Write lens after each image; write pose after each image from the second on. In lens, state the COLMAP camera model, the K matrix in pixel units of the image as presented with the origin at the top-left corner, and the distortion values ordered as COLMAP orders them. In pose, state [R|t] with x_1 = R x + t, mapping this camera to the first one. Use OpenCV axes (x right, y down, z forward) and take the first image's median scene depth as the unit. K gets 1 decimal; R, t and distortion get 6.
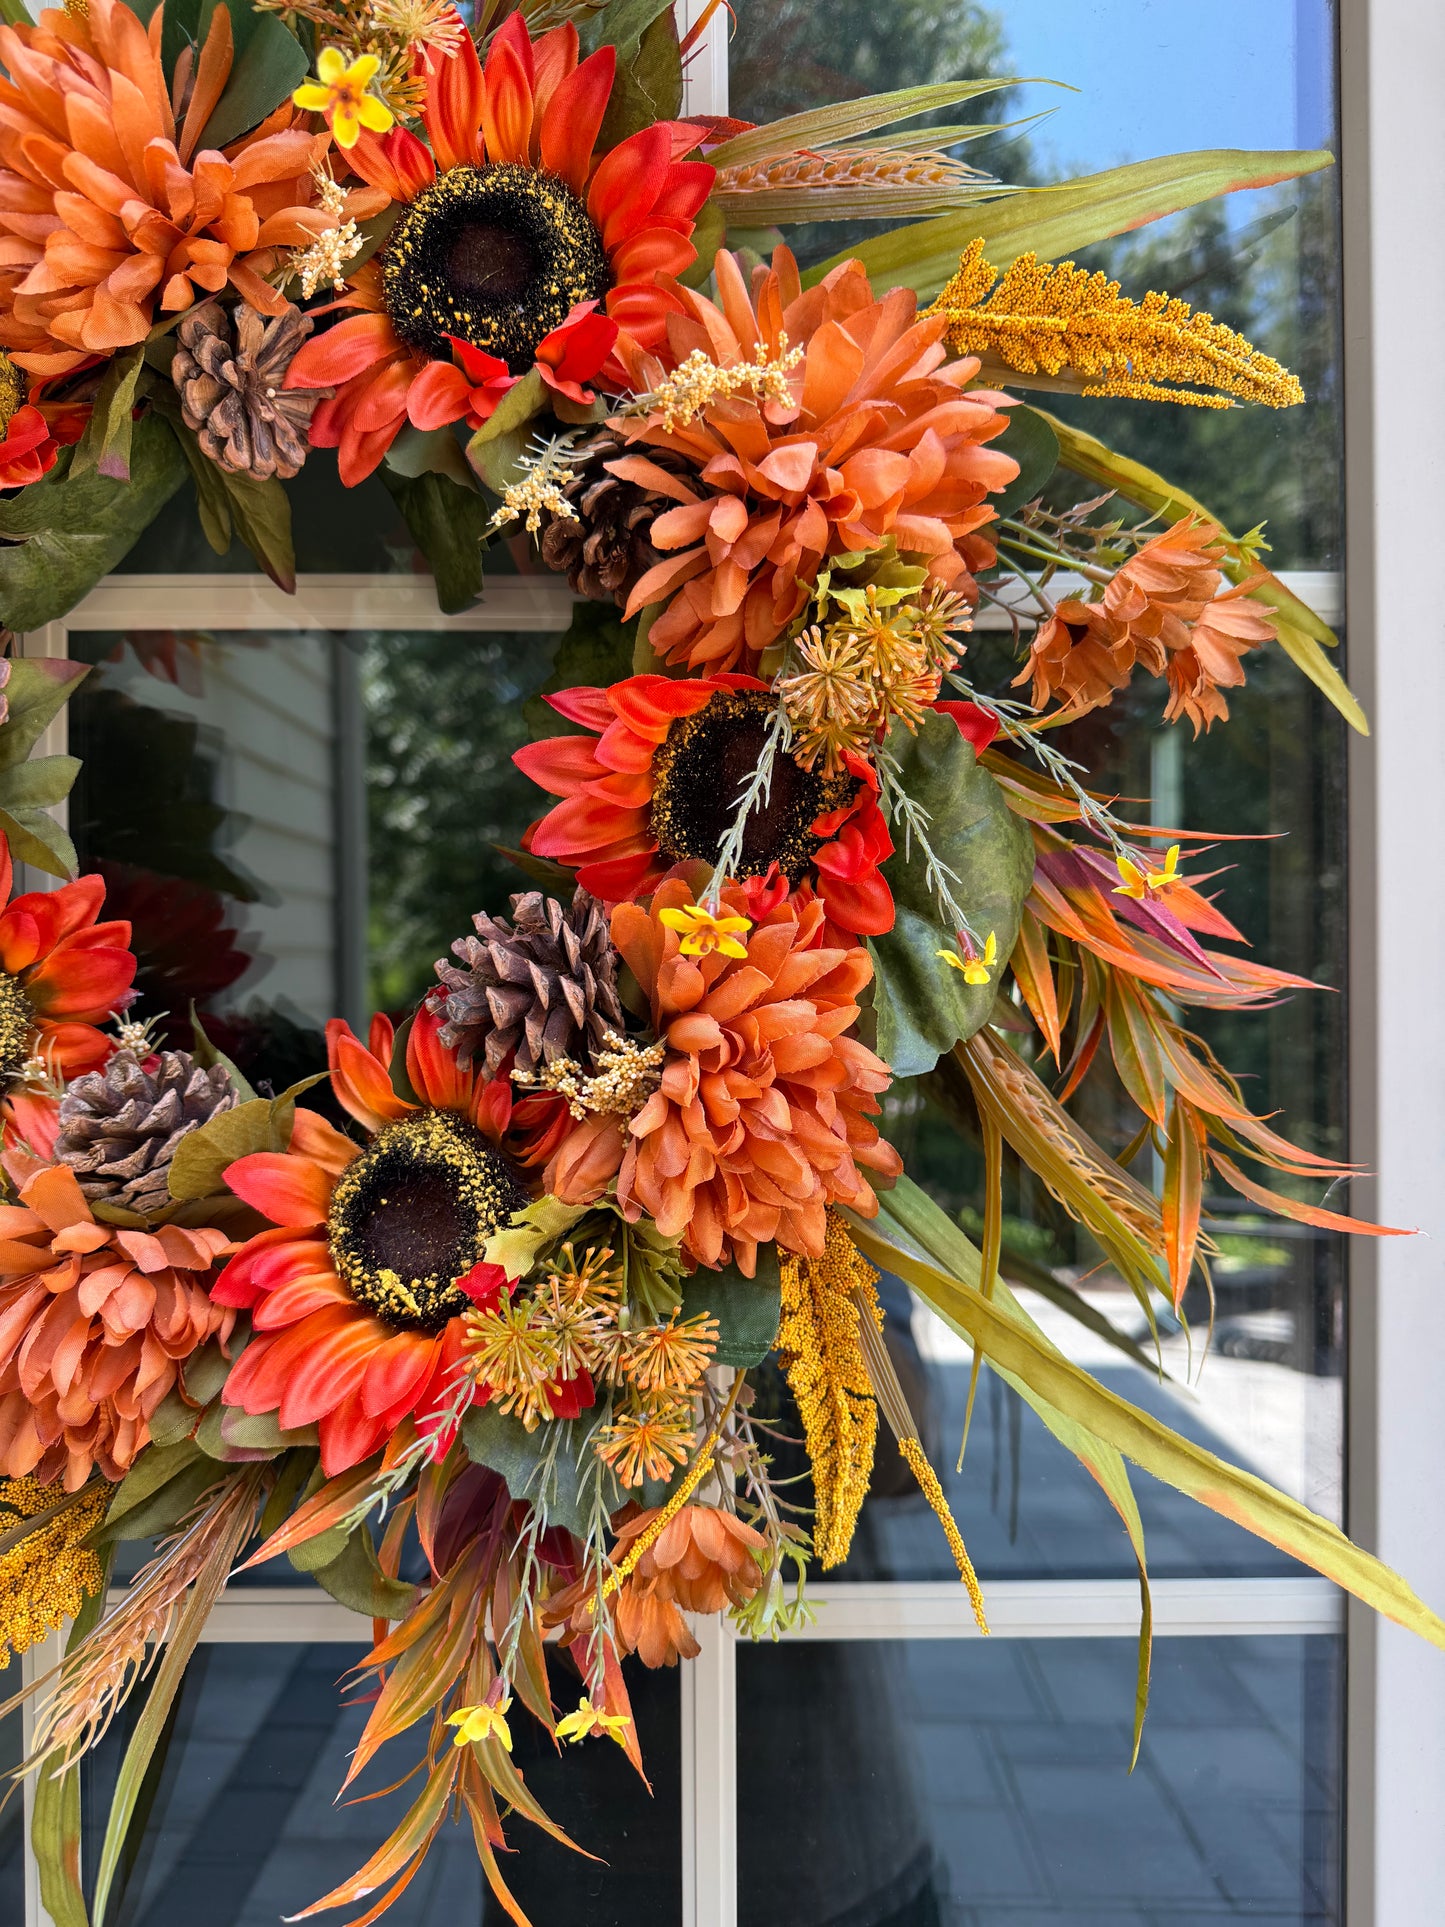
lens RADIAL K [[1383.3, 0, 721.0], [0, 1383.3, 956.0], [0, 0, 1]] dist [0.106718, -0.220384]
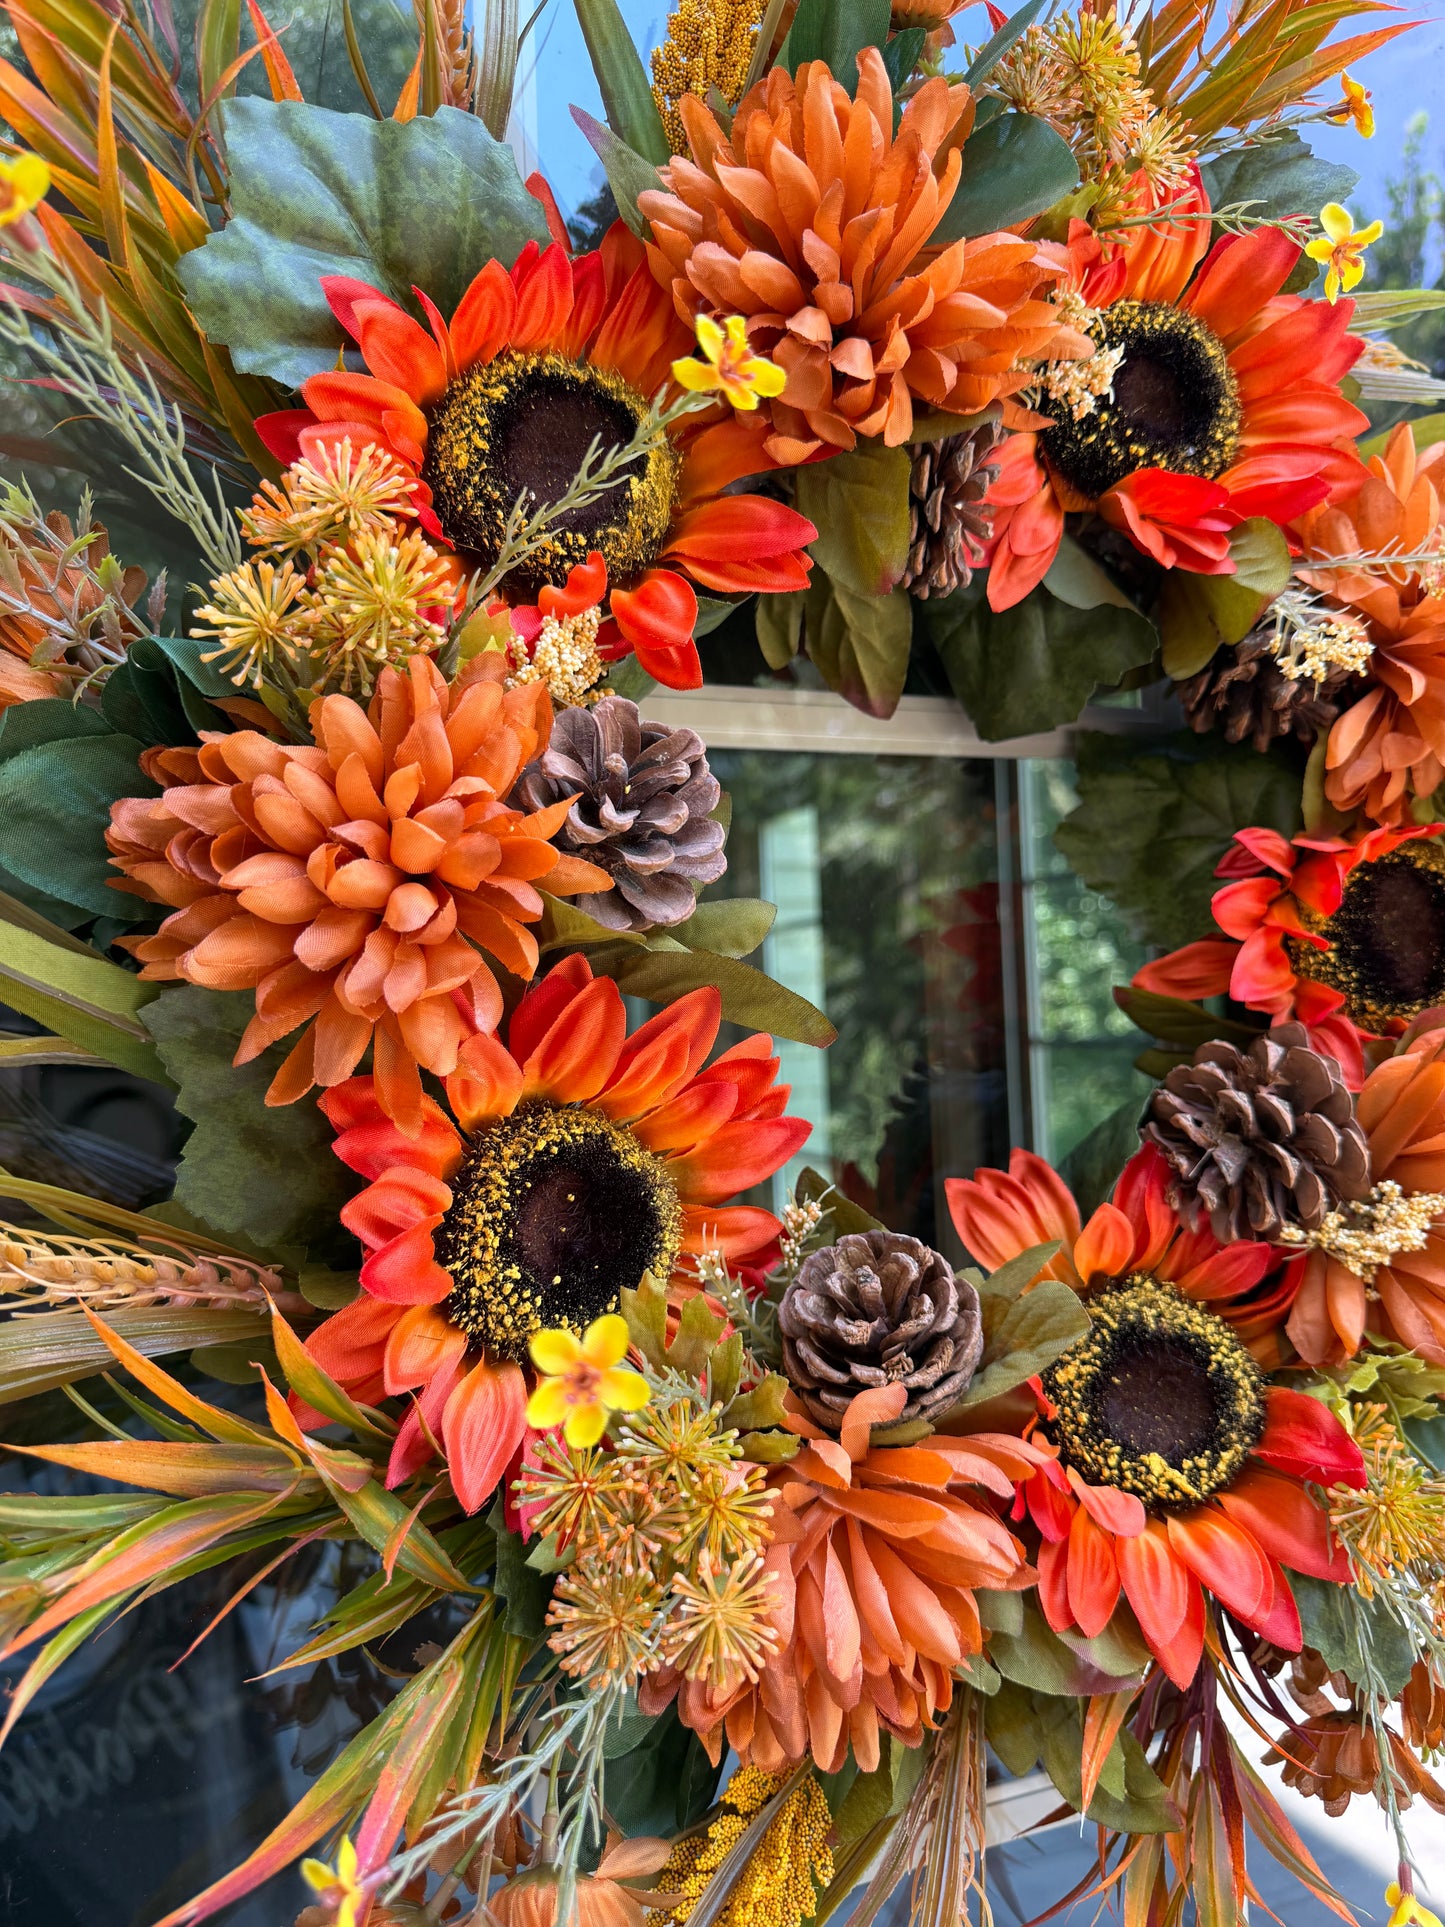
lens RADIAL K [[1394.0, 0, 733.1], [0, 1394.0, 965.0], [0, 0, 1]] dist [0.081611, -0.183276]
pose [[0.934265, -0.016524, 0.356196, -0.827302], [0.033023, 0.998642, -0.040289, -0.071024], [-0.355047, 0.049404, 0.933542, 0.211364]]
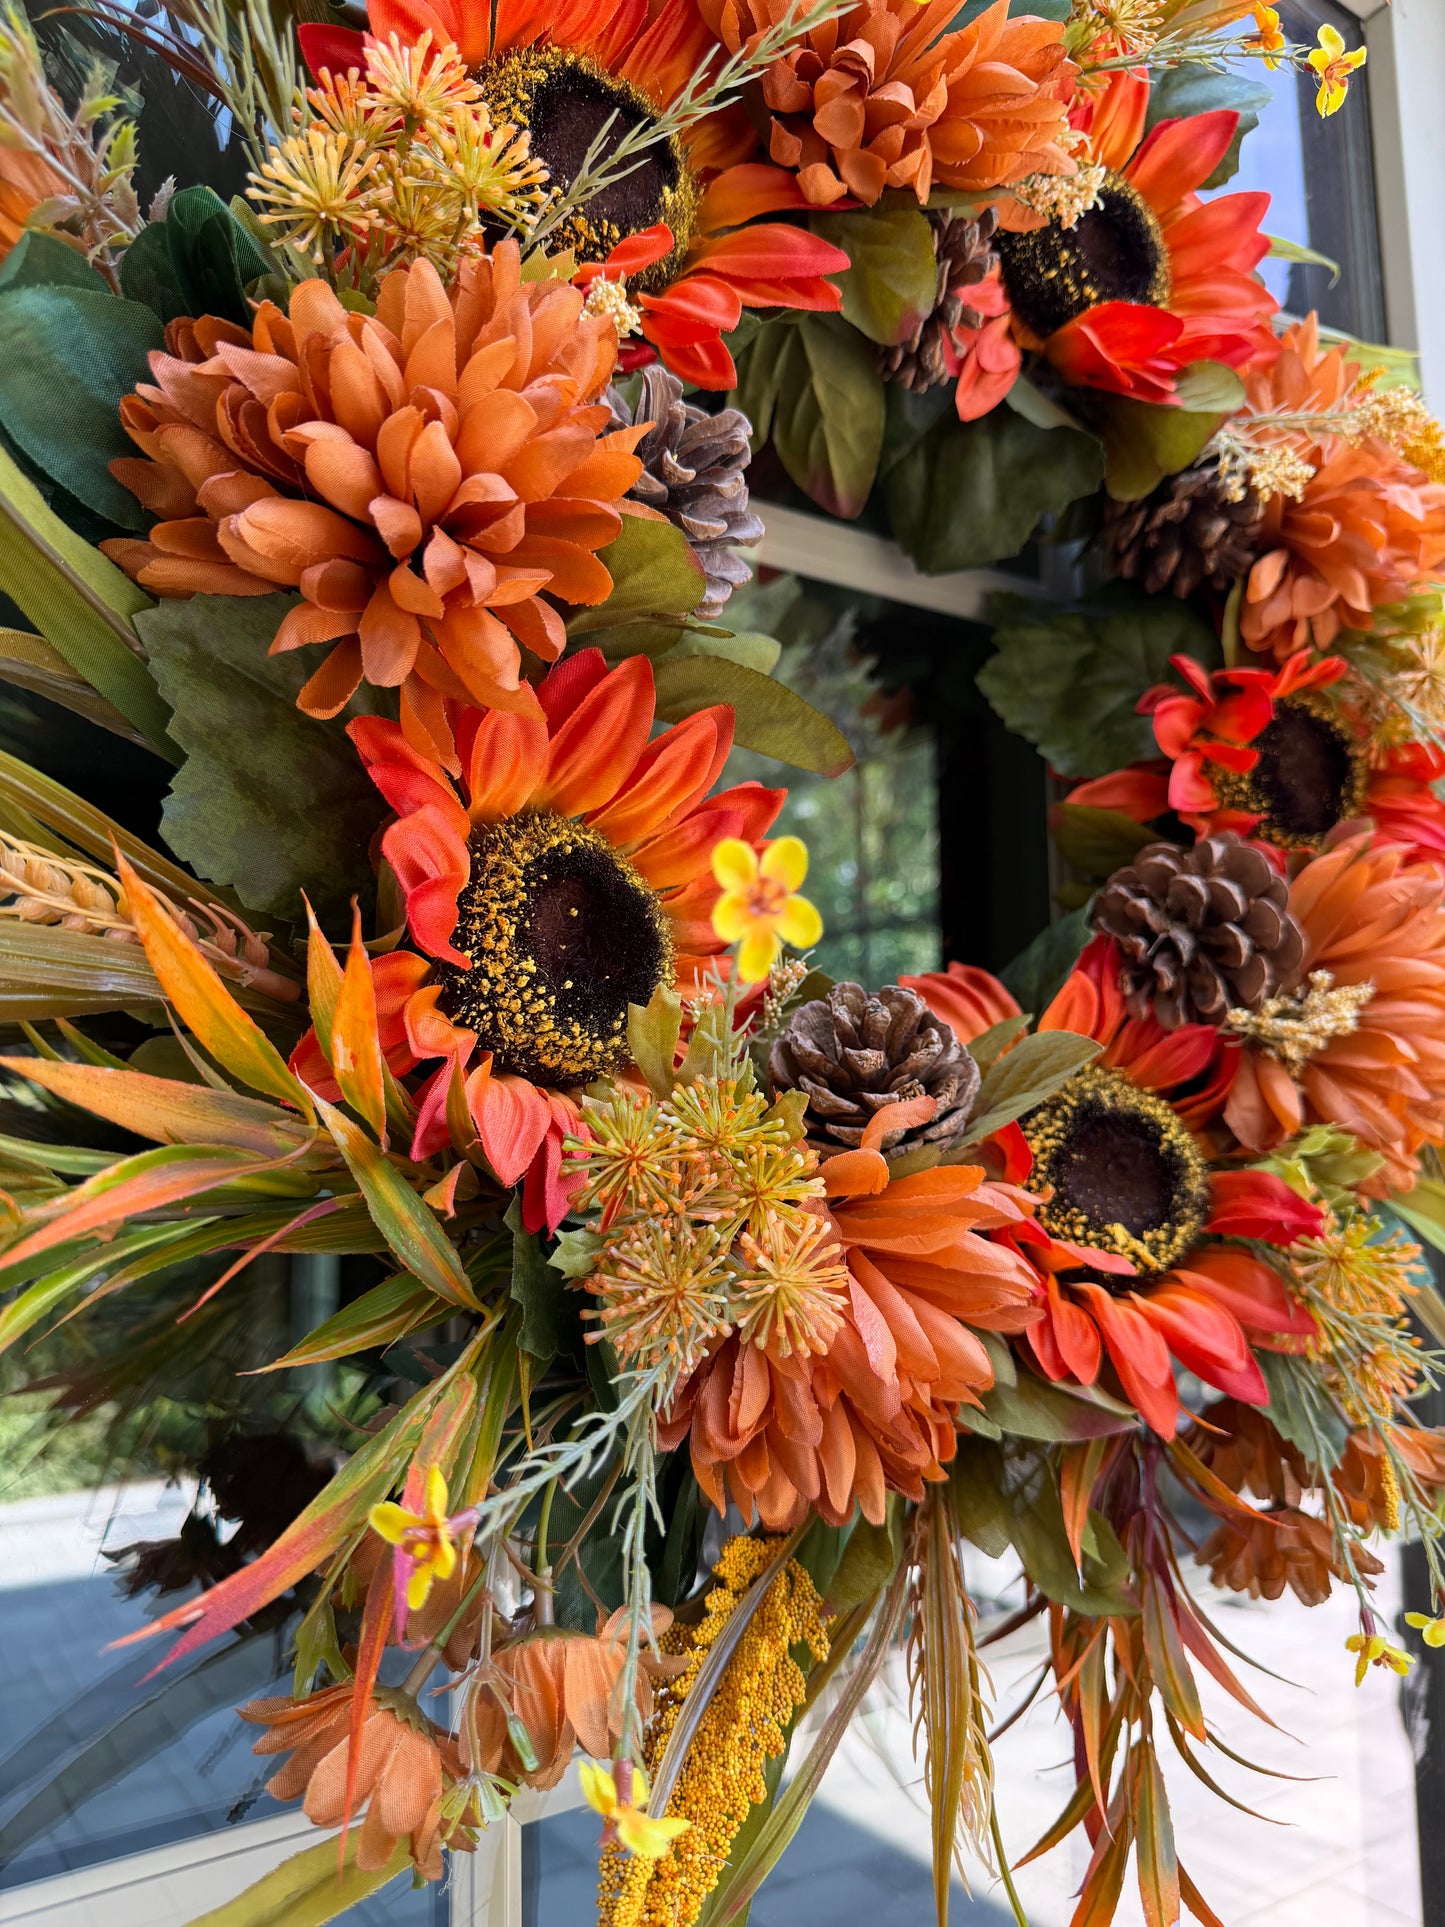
lens RADIAL K [[1391.3, 0, 722.5], [0, 1391.3, 963.5], [0, 0, 1]] dist [0.069087, -0.135026]
pose [[0.834745, 0.055961, 0.547786, -0.981410], [0.009616, 0.993189, -0.116116, 0.157938], [-0.550553, 0.102194, 0.828521, 0.353315]]
